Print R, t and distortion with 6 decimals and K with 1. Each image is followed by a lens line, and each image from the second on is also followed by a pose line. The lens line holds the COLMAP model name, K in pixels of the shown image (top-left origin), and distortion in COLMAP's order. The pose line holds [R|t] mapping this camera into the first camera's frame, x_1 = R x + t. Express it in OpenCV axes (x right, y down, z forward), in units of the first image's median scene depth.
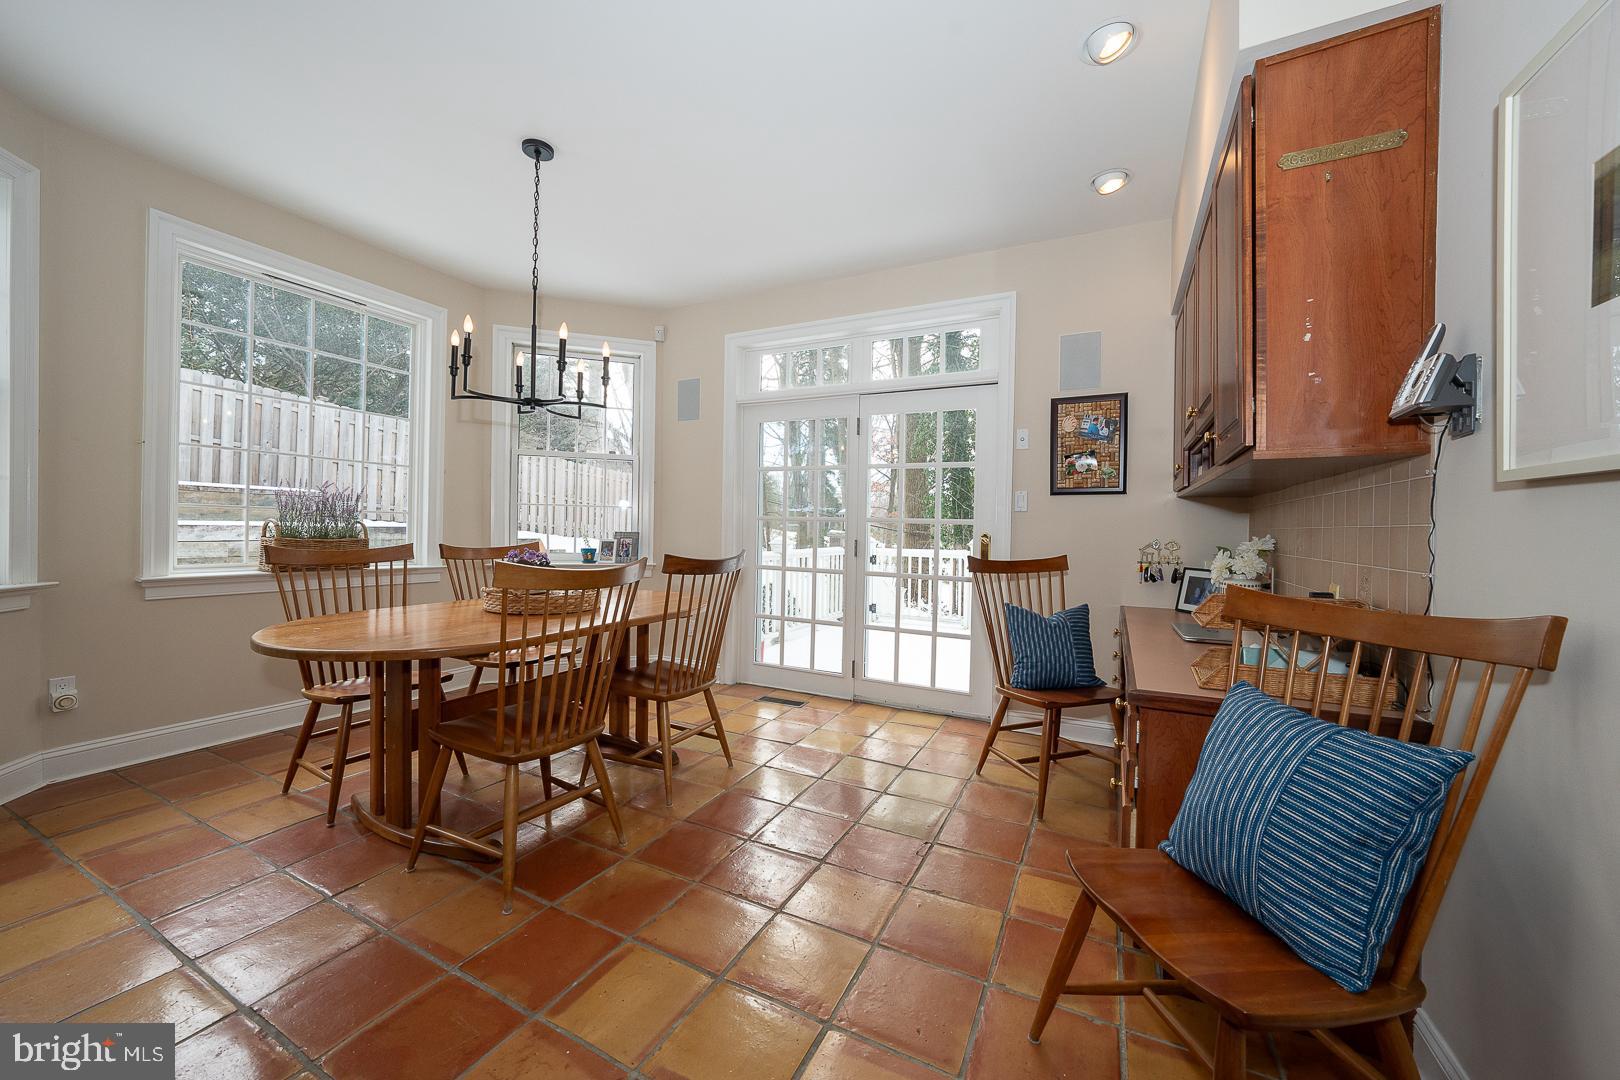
lens RADIAL K [[609.2, 0, 805.0], [0, 609.2, 529.7], [0, 0, 1]] dist [-0.018212, 0.004287]
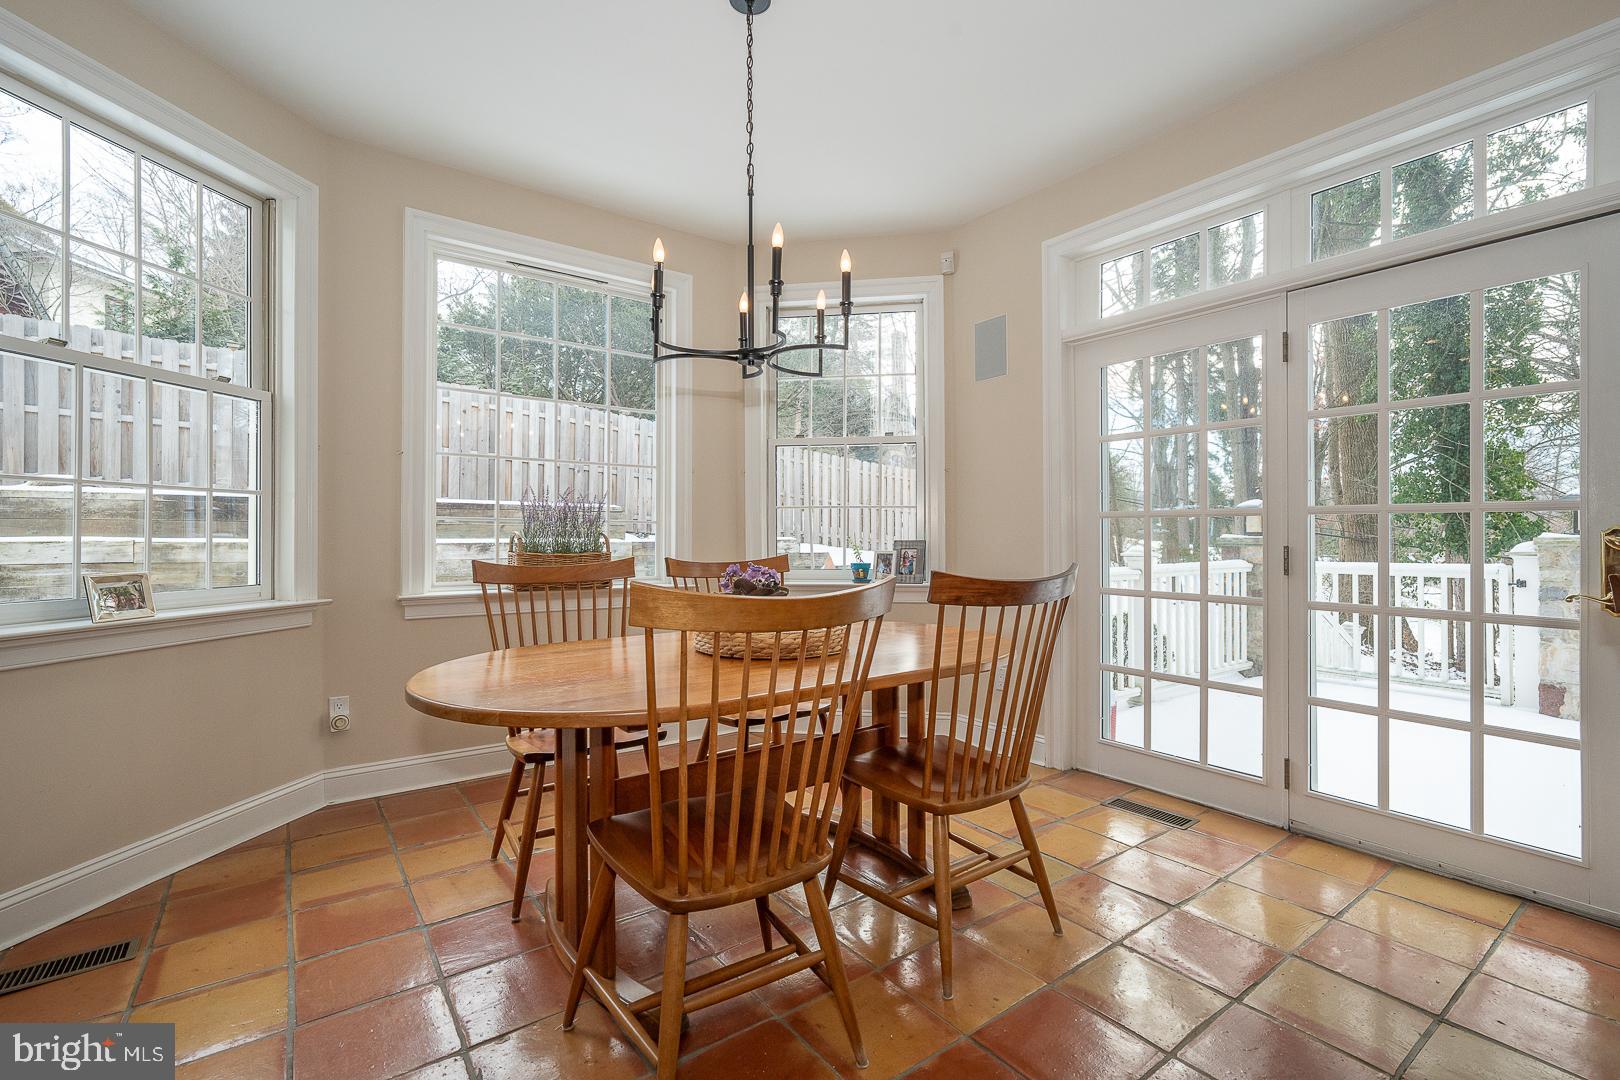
lens RADIAL K [[722.5, 0, 807.9], [0, 722.5, 534.8], [0, 0, 1]] dist [-0.003264, 0.000407]
pose [[0.892198, -0.022036, -0.451107, -0.012057], [0.017597, 0.999747, -0.014032, 0.008348], [0.451302, 0.004581, 0.892360, 0.212820]]
